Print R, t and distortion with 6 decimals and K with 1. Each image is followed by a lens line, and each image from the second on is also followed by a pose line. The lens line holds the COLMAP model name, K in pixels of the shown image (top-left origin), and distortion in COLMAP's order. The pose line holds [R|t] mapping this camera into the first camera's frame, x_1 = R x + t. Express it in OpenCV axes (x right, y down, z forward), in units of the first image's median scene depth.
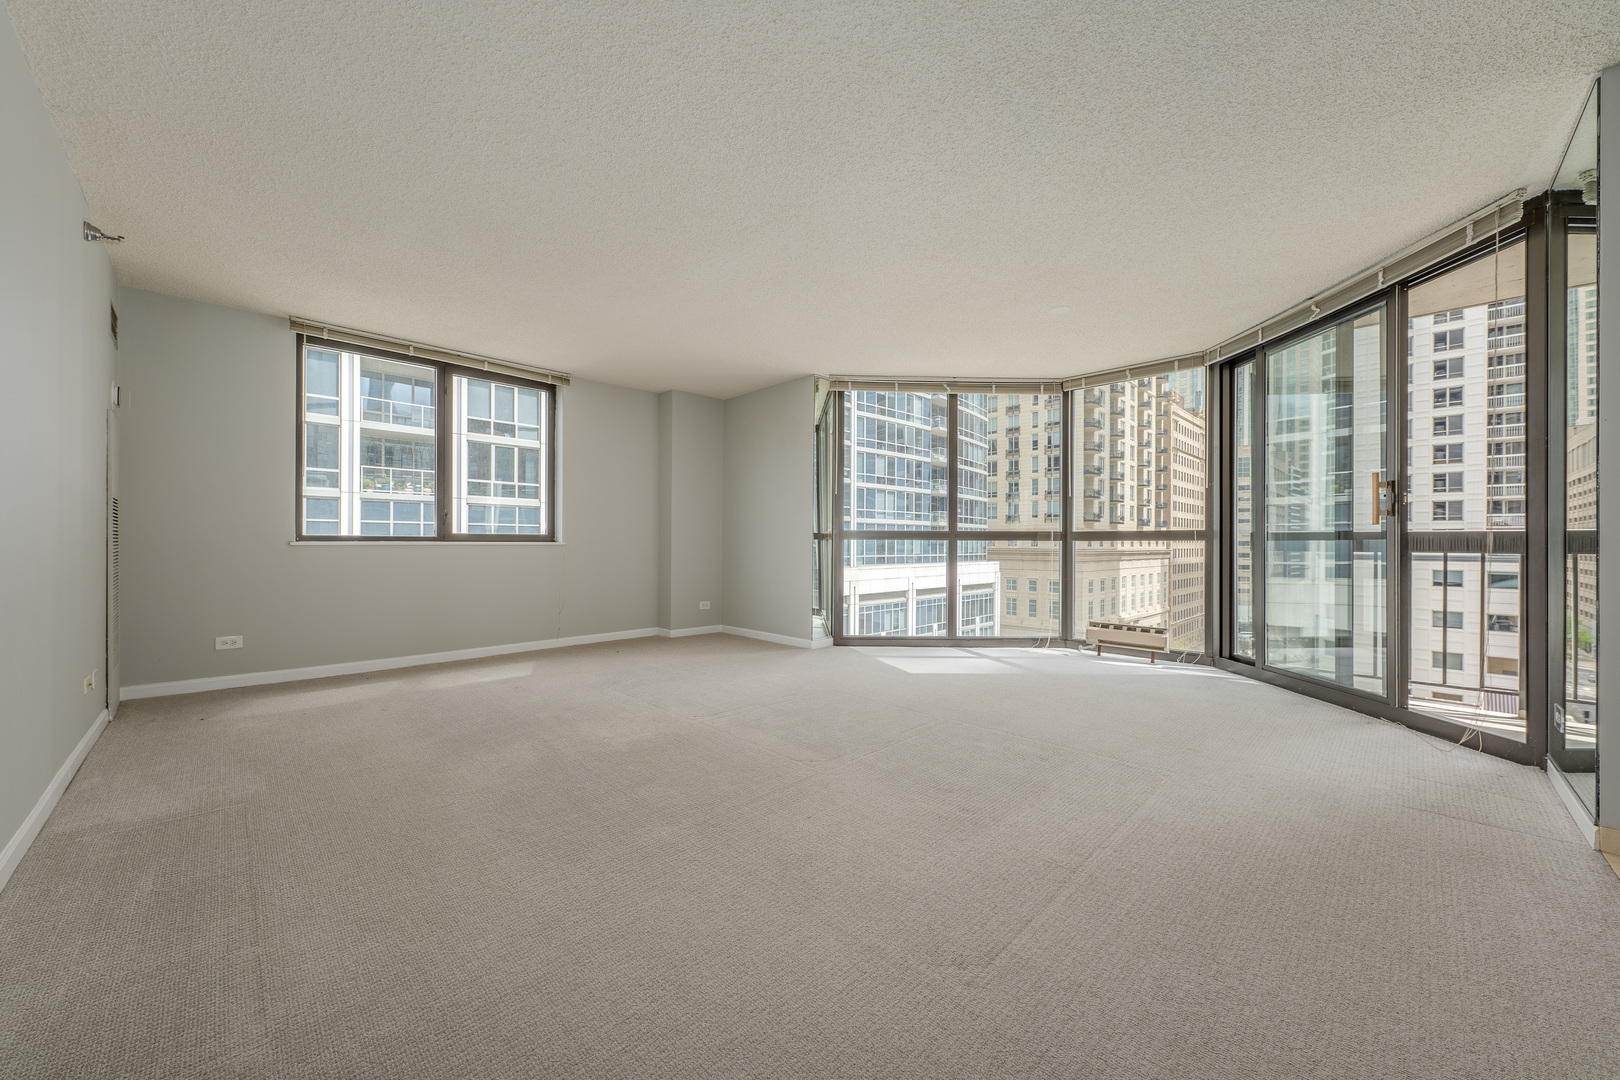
lens RADIAL K [[604.1, 0, 810.0], [0, 604.1, 540.0], [0, 0, 1]] dist [0.000688, -0.000212]
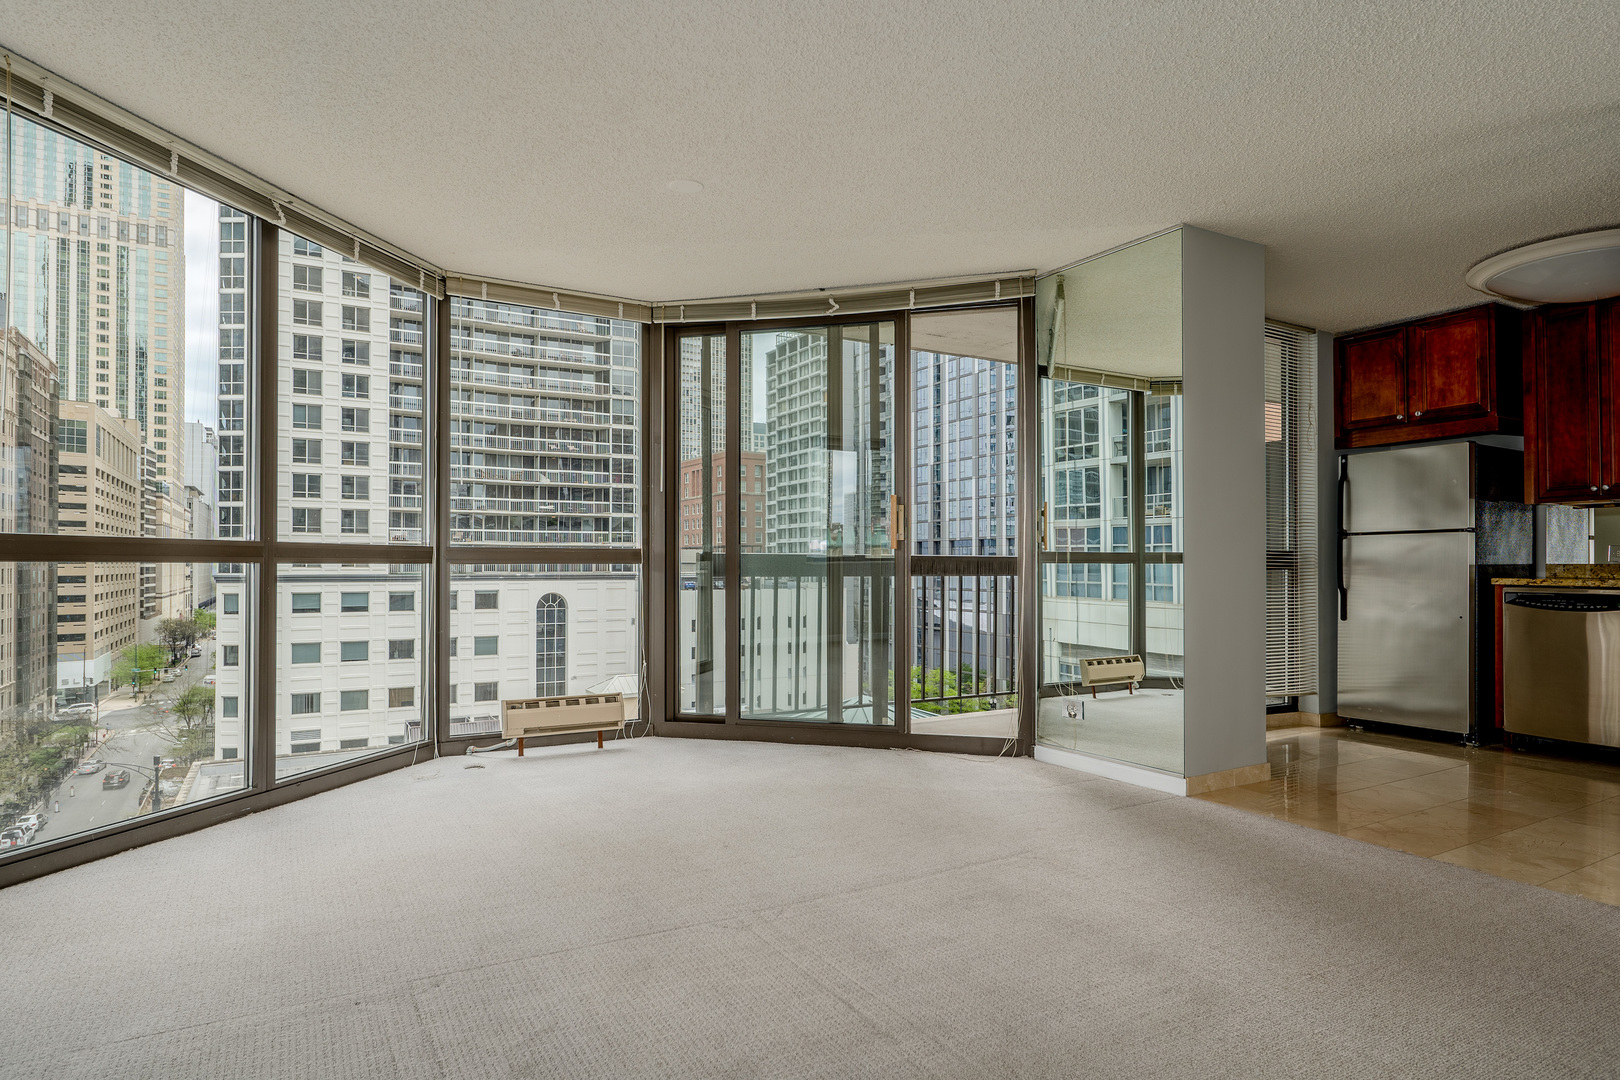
lens RADIAL K [[933.0, 0, 816.4], [0, 933.0, 554.8], [0, 0, 1]] dist [0.016804, 0.000244]
pose [[0.241279, 0.003996, 0.970447, -0.329233], [-0.004303, 0.999986, -0.003048, -0.005979], [-0.970446, -0.003440, 0.241293, 0.456876]]
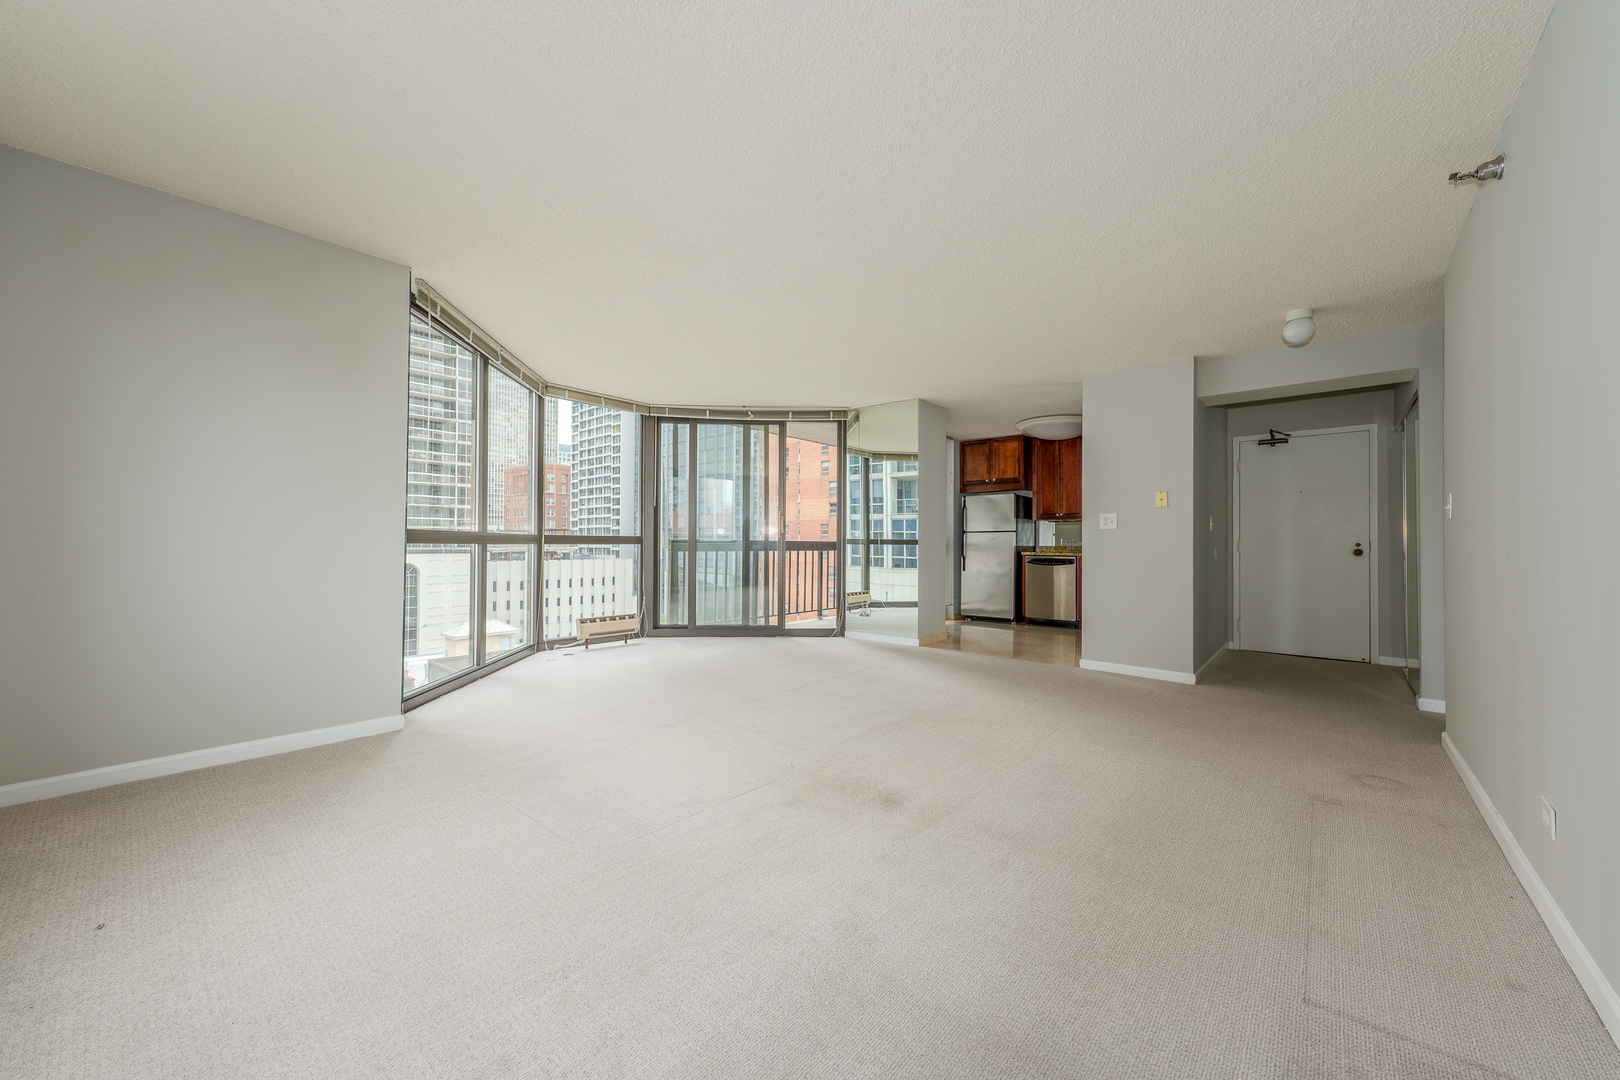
lens RADIAL K [[604.1, 0, 810.0], [0, 604.1, 540.0], [0, 0, 1]] dist [0.000688, -0.000212]
pose [[-0.086630, -0.000249, 0.996241, -0.614822], [-0.010738, 0.999942, -0.000684, -0.010163], [-0.996183, -0.010757, -0.086628, 0.642553]]
